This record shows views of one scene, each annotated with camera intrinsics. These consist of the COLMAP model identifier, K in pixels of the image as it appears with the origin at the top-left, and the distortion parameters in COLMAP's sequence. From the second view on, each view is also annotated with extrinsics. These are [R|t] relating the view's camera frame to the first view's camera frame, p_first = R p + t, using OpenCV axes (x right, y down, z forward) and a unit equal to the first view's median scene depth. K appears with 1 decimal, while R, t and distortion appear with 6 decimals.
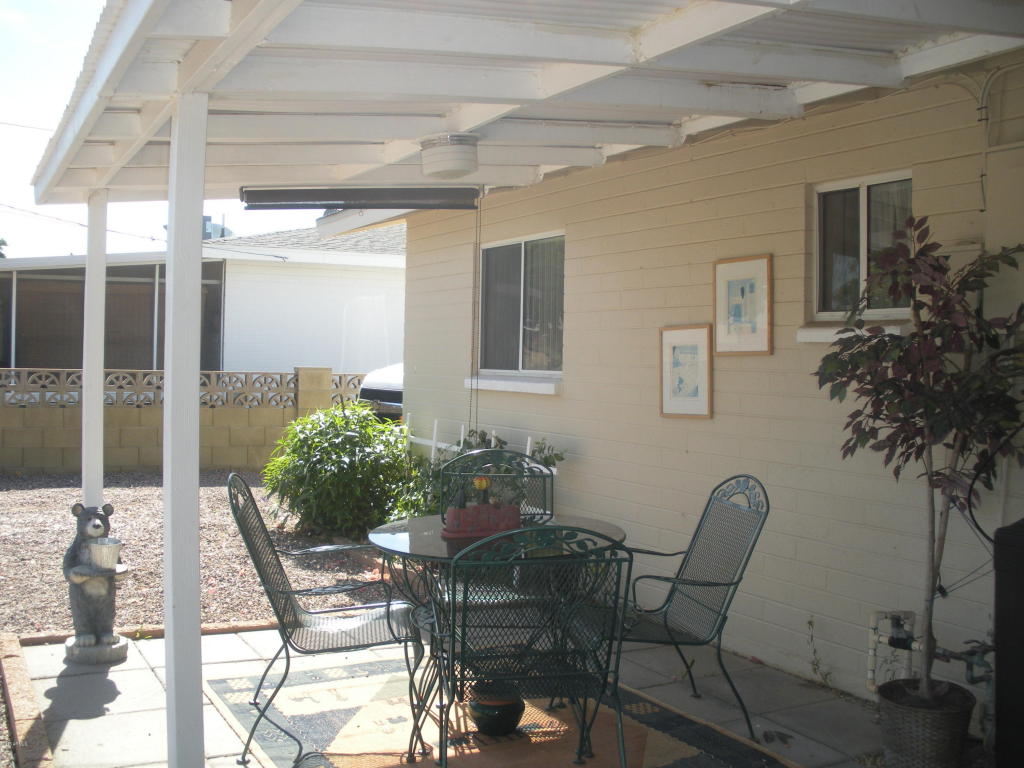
lens RADIAL K [[1086.8, 0, 508.3], [0, 1086.8, 390.3], [0, 0, 1]] dist [-0.327498, 0.410595]
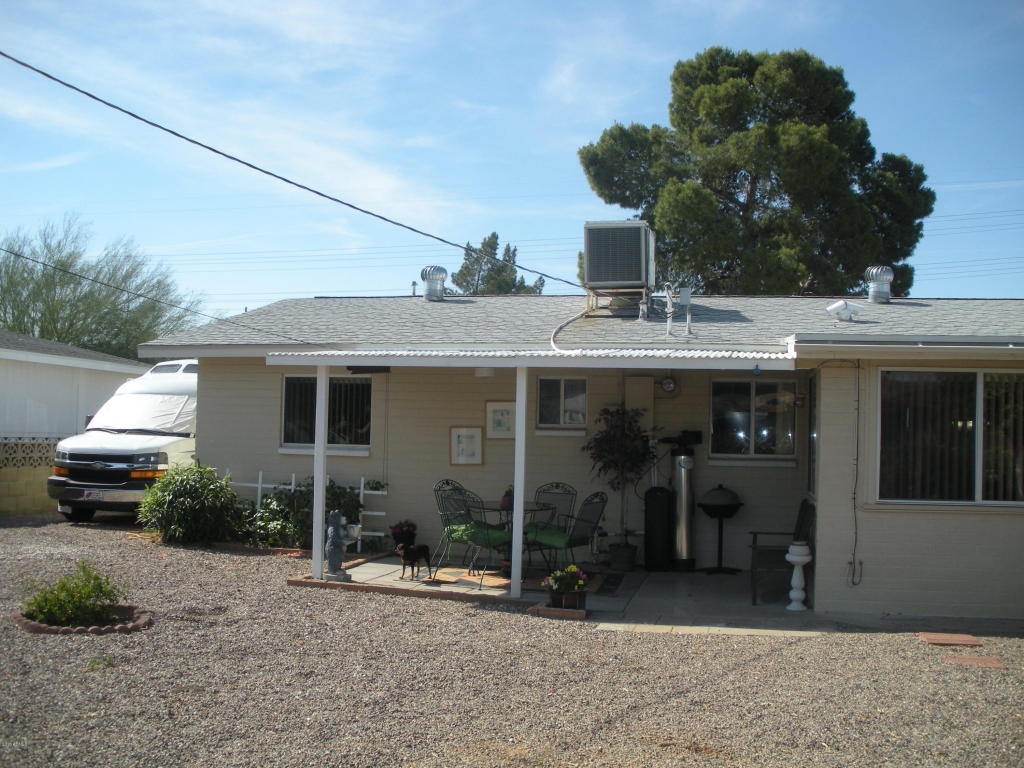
lens RADIAL K [[1086.8, 0, 508.3], [0, 1086.8, 390.3], [0, 0, 1]] dist [-0.327498, 0.410595]
pose [[0.661297, 0.029914, 0.749527, -1.618847], [0.009843, 0.998772, -0.048546, -0.023494], [-0.750059, 0.039482, 0.660191, -0.679838]]
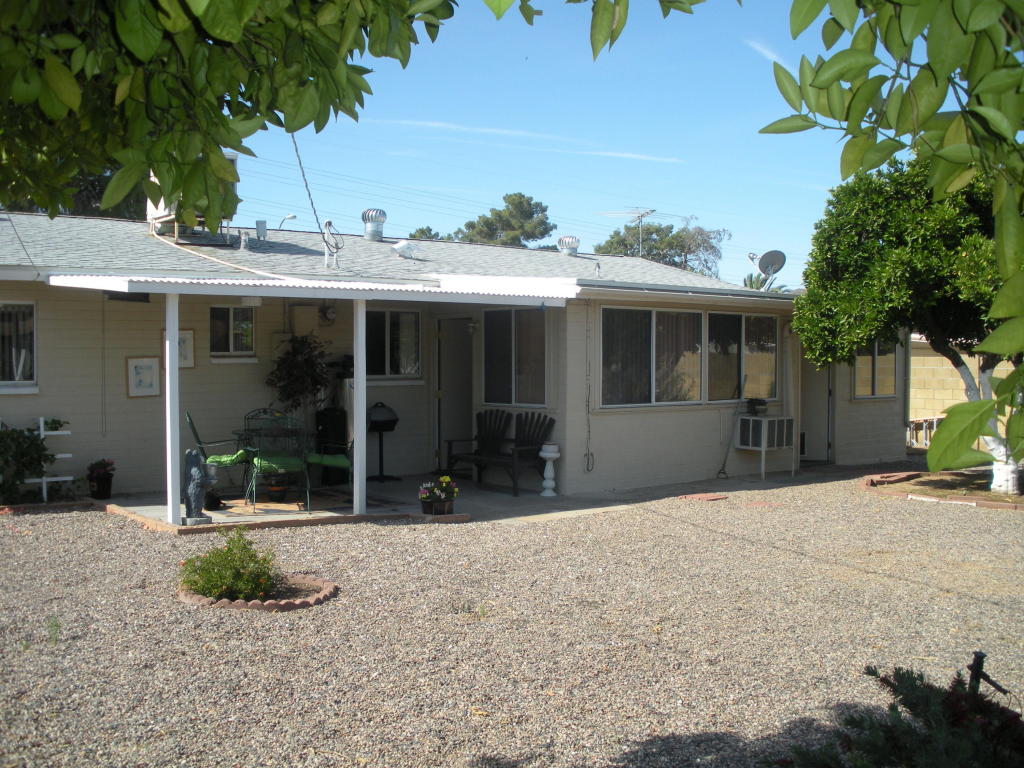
lens RADIAL K [[1086.8, 0, 508.3], [0, 1086.8, 390.3], [0, 0, 1]] dist [-0.327498, 0.410595]
pose [[-0.175868, -0.042915, 0.983478, -2.219483], [0.029697, 0.998363, 0.048875, -0.076668], [-0.983966, 0.037802, -0.174305, 0.642232]]
